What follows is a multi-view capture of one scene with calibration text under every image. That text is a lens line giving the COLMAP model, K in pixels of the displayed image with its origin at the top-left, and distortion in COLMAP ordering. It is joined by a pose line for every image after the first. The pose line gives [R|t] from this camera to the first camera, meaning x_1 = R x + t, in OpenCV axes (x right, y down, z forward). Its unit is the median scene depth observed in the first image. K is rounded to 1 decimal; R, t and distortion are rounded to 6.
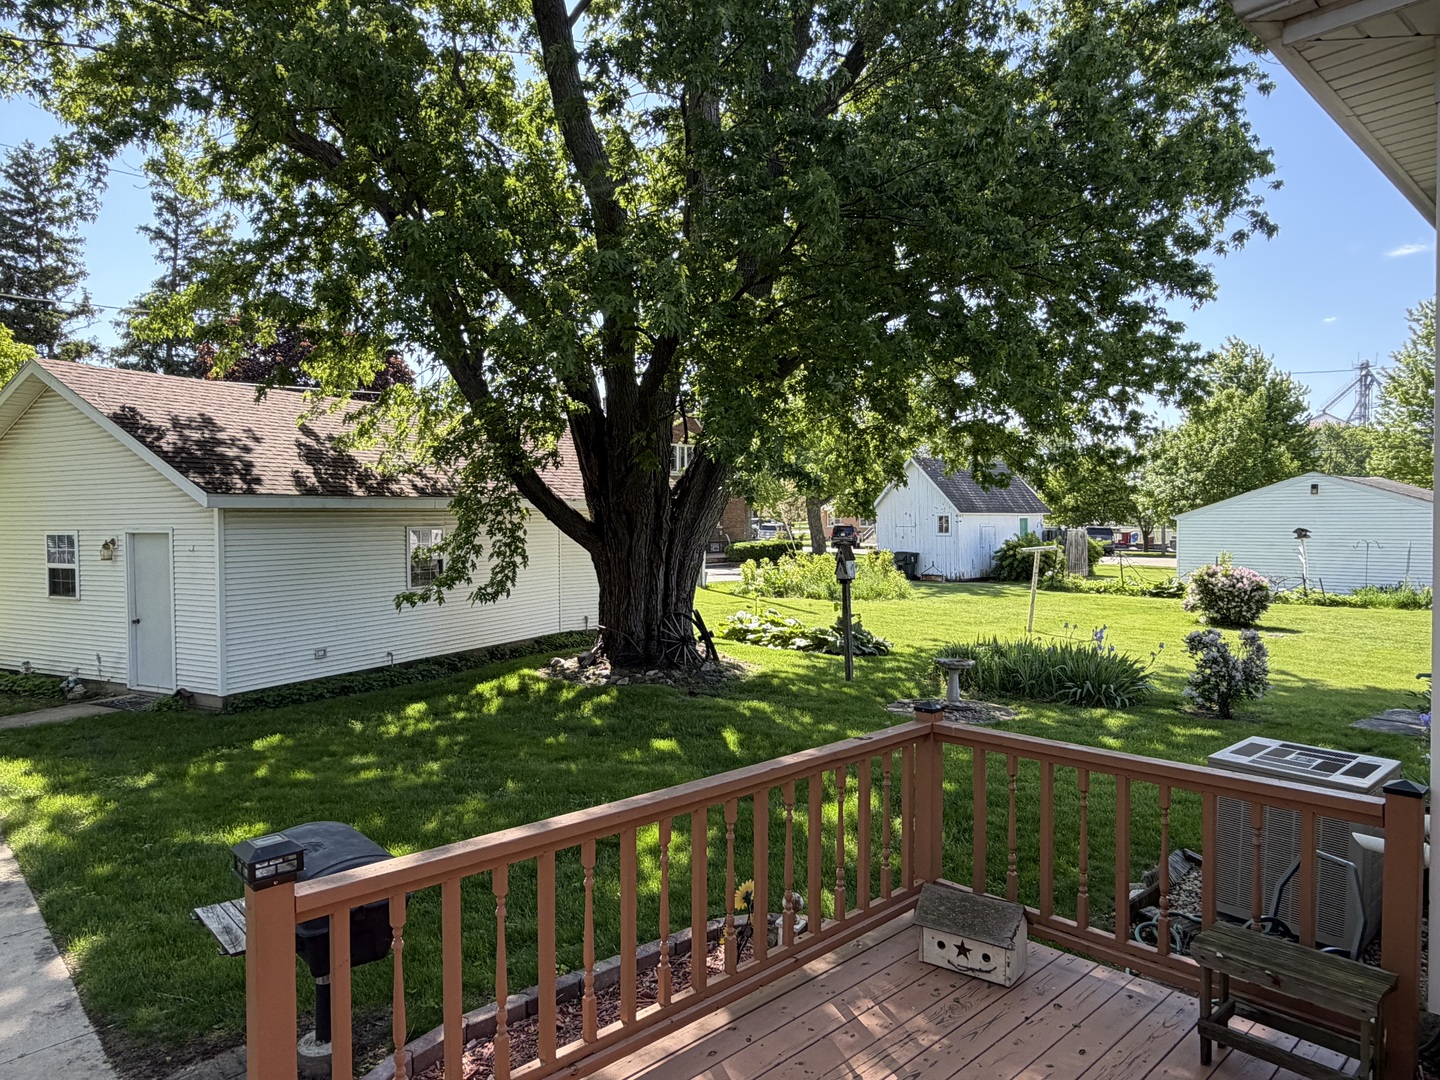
lens RADIAL K [[915.5, 0, 722.0], [0, 915.5, 539.6], [0, 0, 1]] dist [0.000480, -0.002140]
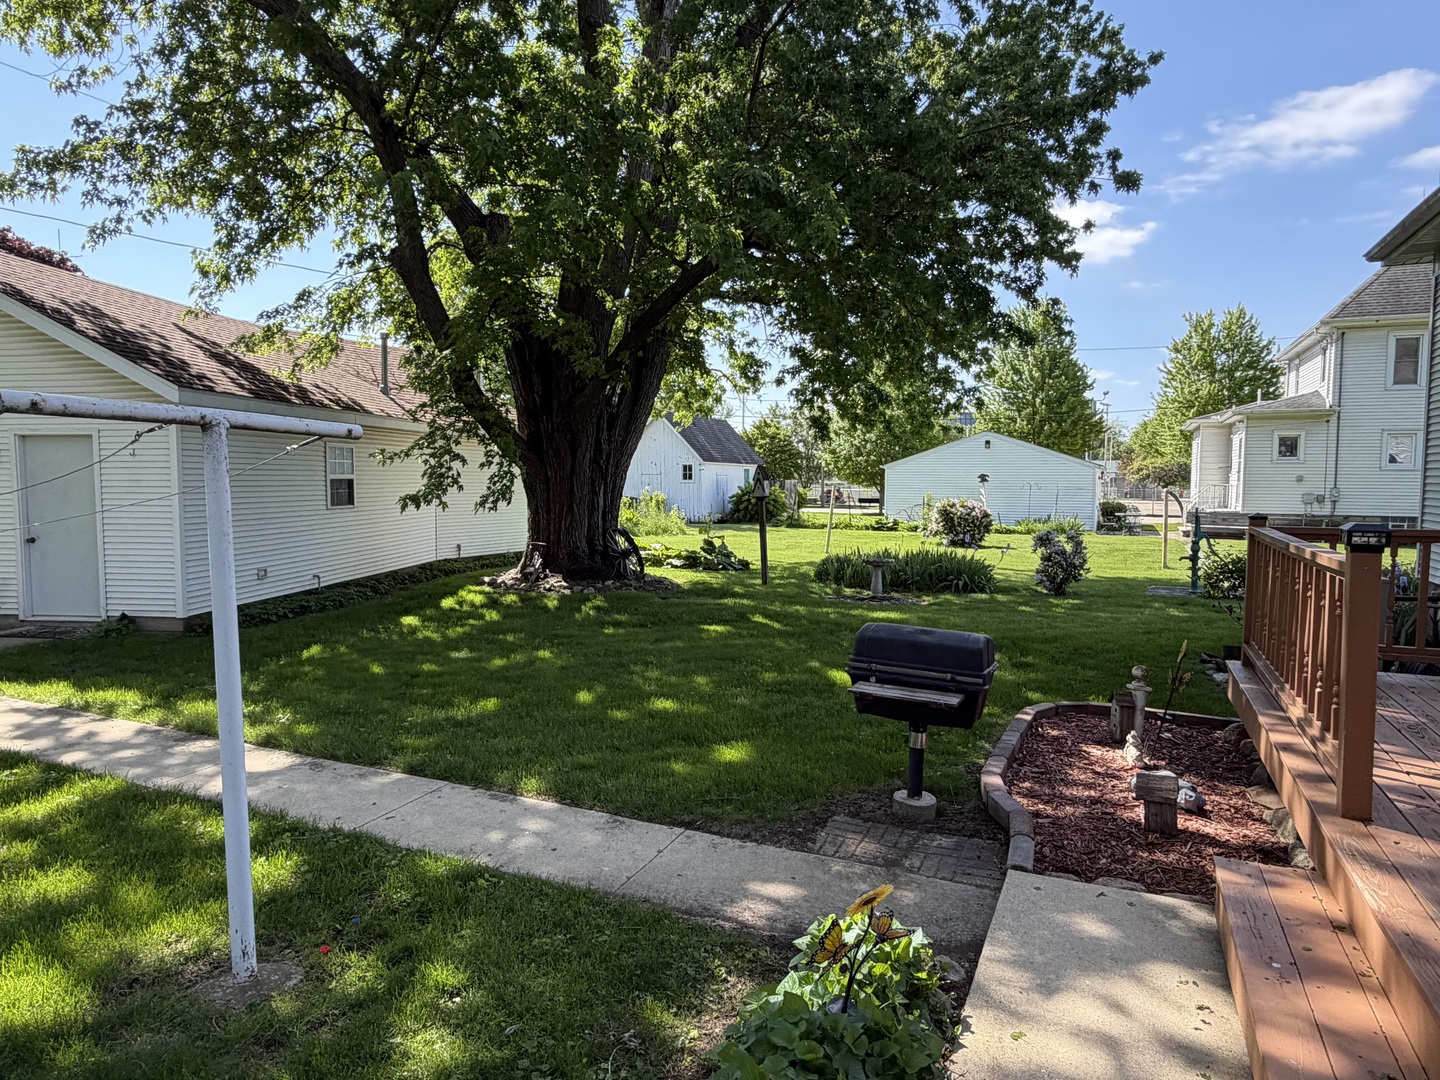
lens RADIAL K [[871.3, 0, 715.8], [0, 871.3, 538.5], [0, 0, 1]] dist [-0.003971, -0.000994]
pose [[0.928639, -0.016144, 0.370633, -0.207088], [0.000231, 0.999078, 0.042939, 0.031520], [-0.370984, -0.039789, 0.927786, 0.012161]]
